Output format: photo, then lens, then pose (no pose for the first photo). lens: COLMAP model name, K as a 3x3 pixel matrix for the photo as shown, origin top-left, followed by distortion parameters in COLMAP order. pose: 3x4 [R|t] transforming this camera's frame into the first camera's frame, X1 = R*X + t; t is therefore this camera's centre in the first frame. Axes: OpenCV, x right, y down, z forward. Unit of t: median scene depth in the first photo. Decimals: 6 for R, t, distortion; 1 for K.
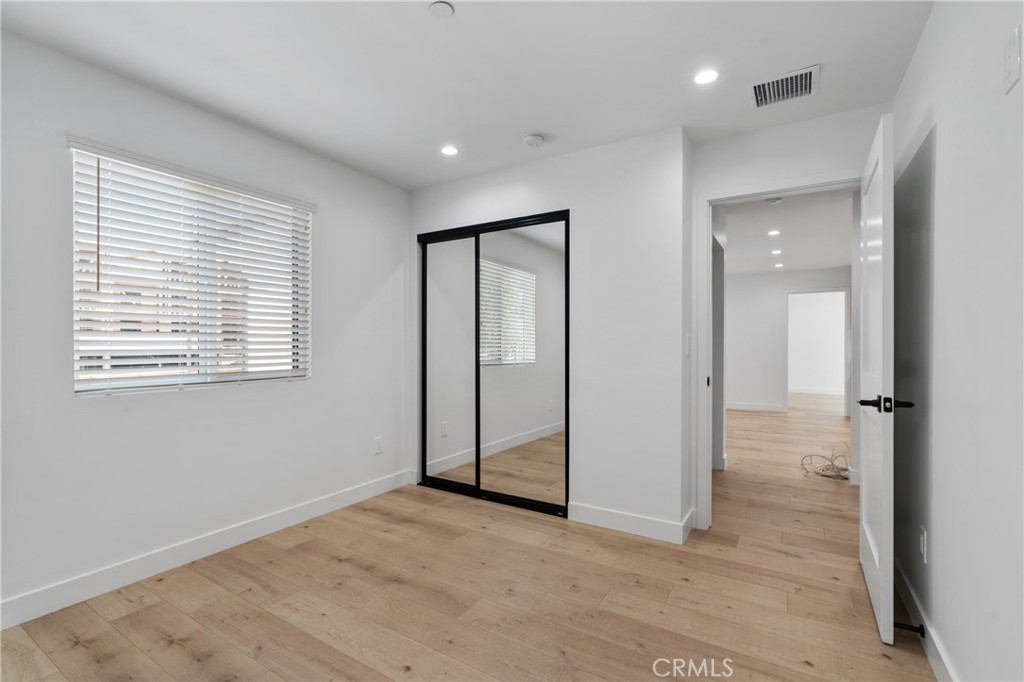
lens RADIAL K [[454.5, 0, 511.4], [0, 454.5, 347.2], [0, 0, 1]] dist [-0.008879, 0.000870]
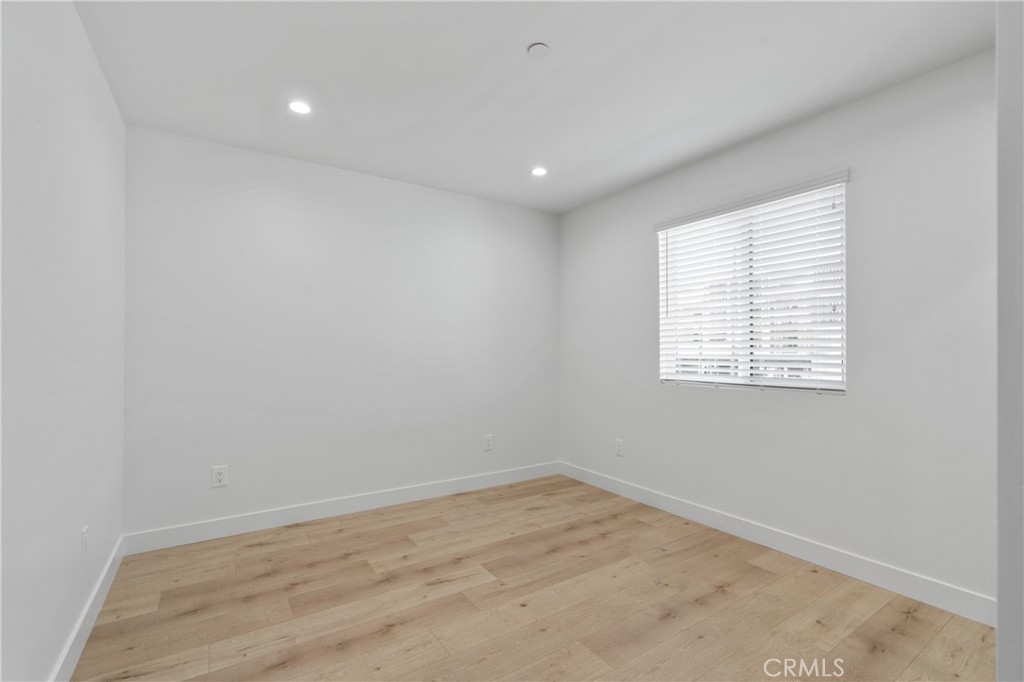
lens RADIAL K [[454.5, 0, 511.4], [0, 454.5, 347.2], [0, 0, 1]] dist [-0.008879, 0.000870]
pose [[-0.421999, -0.009762, -0.906544, 0.645997], [-0.007187, 0.999947, -0.007422, -0.001846], [0.906568, 0.003383, -0.422047, 1.029444]]
